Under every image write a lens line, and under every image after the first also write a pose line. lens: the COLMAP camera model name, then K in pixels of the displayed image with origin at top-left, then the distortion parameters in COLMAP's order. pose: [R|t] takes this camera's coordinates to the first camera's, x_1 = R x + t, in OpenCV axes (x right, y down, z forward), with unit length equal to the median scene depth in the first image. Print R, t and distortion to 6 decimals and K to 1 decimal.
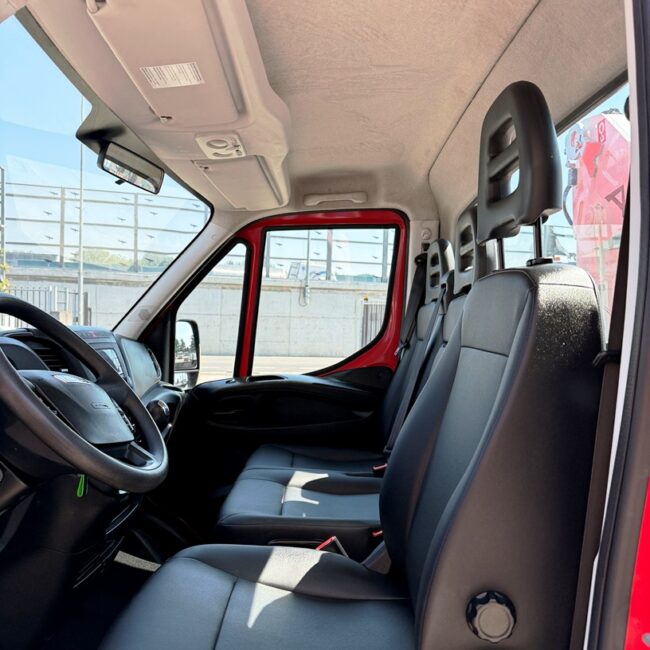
lens RADIAL K [[590.1, 0, 325.0], [0, 590.1, 325.0], [0, 0, 1]] dist [0.007545, 0.013291]
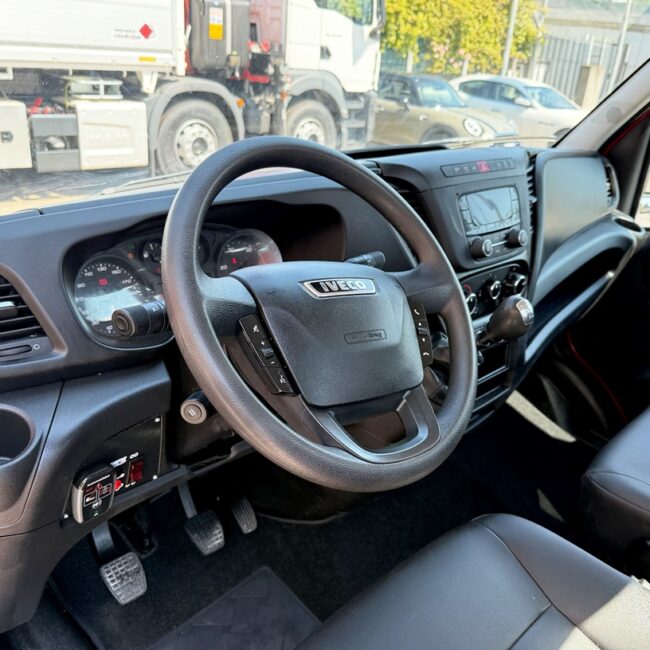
lens RADIAL K [[590.1, 0, 325.0], [0, 590.1, 325.0], [0, 0, 1]] dist [0.007545, 0.013291]
pose [[0.680263, 0.335122, -0.651871, 0.004715], [-0.059788, 0.911764, 0.406339, -0.053647], [0.730526, -0.237443, 0.640275, 0.224698]]
